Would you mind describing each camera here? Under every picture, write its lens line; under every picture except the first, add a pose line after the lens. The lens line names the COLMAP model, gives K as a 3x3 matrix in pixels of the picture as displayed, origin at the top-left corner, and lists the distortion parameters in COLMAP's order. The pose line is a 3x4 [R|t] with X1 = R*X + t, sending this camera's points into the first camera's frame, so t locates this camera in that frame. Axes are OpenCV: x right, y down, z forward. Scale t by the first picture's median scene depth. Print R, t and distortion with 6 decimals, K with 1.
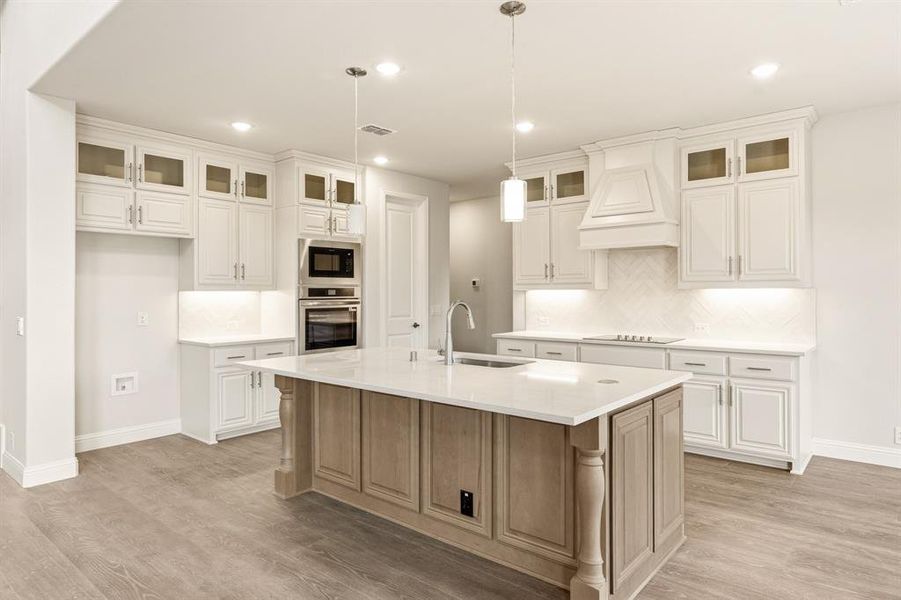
lens RADIAL K [[534.6, 0, 477.7], [0, 534.6, 290.8], [0, 0, 1]] dist [0.000629, -0.000447]
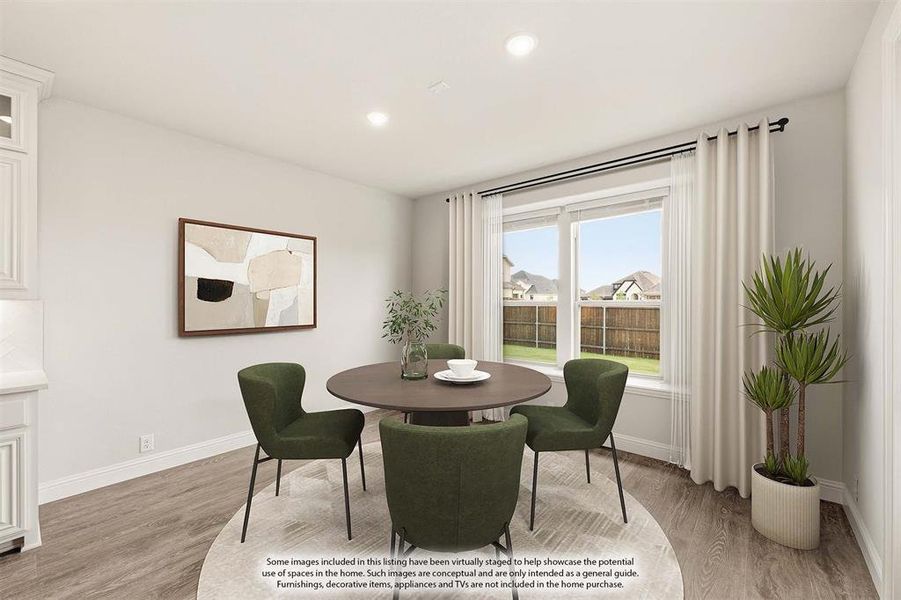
lens RADIAL K [[365.4, 0, 450.5], [0, 365.4, 300.0], [0, 0, 1]] dist [-0.000086, -0.000031]
pose [[0.026360, 0.007090, 0.999627, 0.078343], [-0.003103, 0.999971, -0.007011, -0.002483], [-0.999648, -0.002917, 0.026381, 0.319903]]
